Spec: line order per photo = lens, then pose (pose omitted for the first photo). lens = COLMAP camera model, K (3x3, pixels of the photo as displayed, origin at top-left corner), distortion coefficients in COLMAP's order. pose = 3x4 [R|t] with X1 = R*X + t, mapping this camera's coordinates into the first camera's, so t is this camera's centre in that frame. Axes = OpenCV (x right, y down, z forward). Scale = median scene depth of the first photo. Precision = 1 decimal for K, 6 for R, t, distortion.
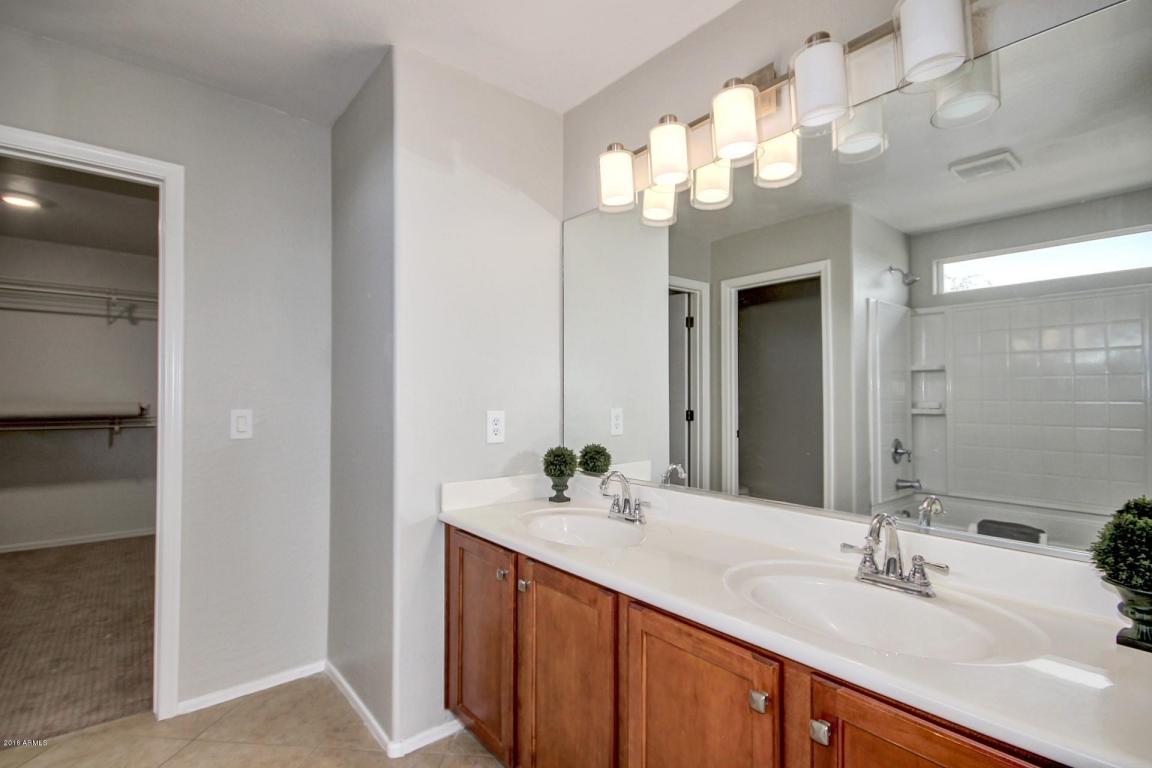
lens RADIAL K [[568.8, 0, 576.0], [0, 568.8, 384.0], [0, 0, 1]] dist [0.001814, 0.000053]
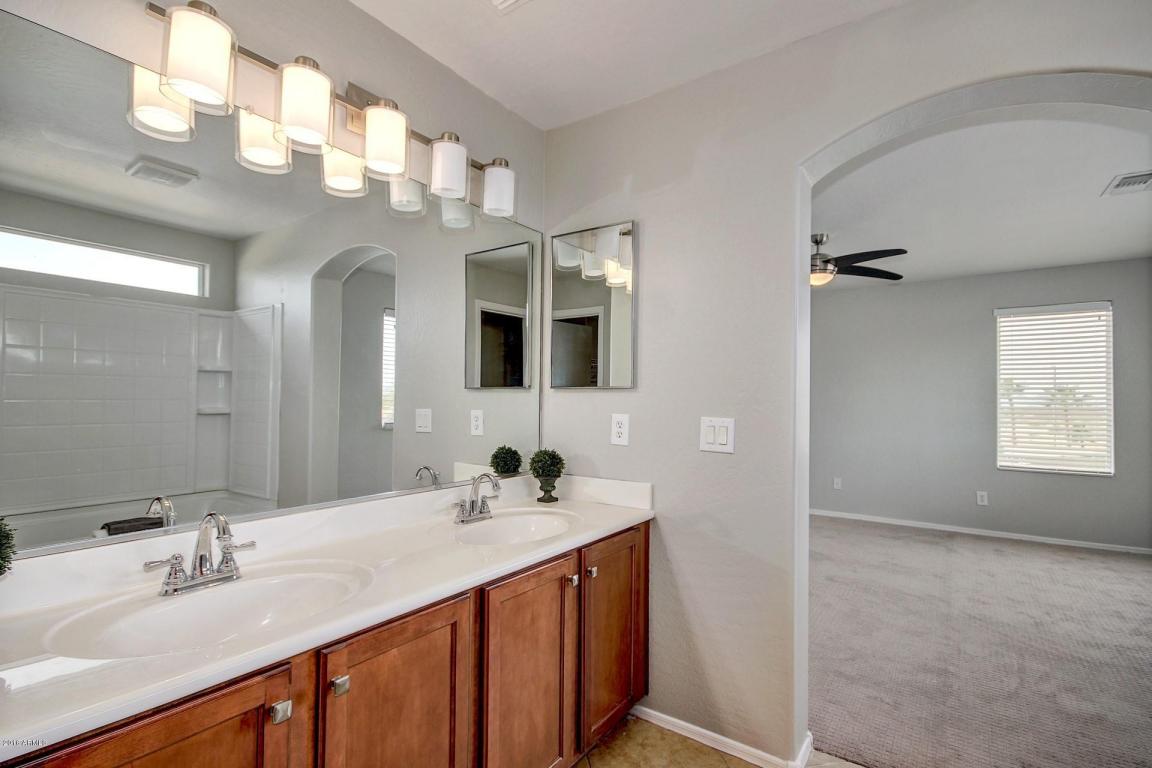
lens RADIAL K [[531.9, 0, 579.2], [0, 531.9, 391.4], [0, 0, 1]] dist [0.000514, -0.000214]
pose [[-0.269436, 0.004862, 0.963006, -0.720638], [-0.029559, 0.999474, -0.013316, 0.009031], [-0.962564, -0.032053, -0.269151, 0.853096]]
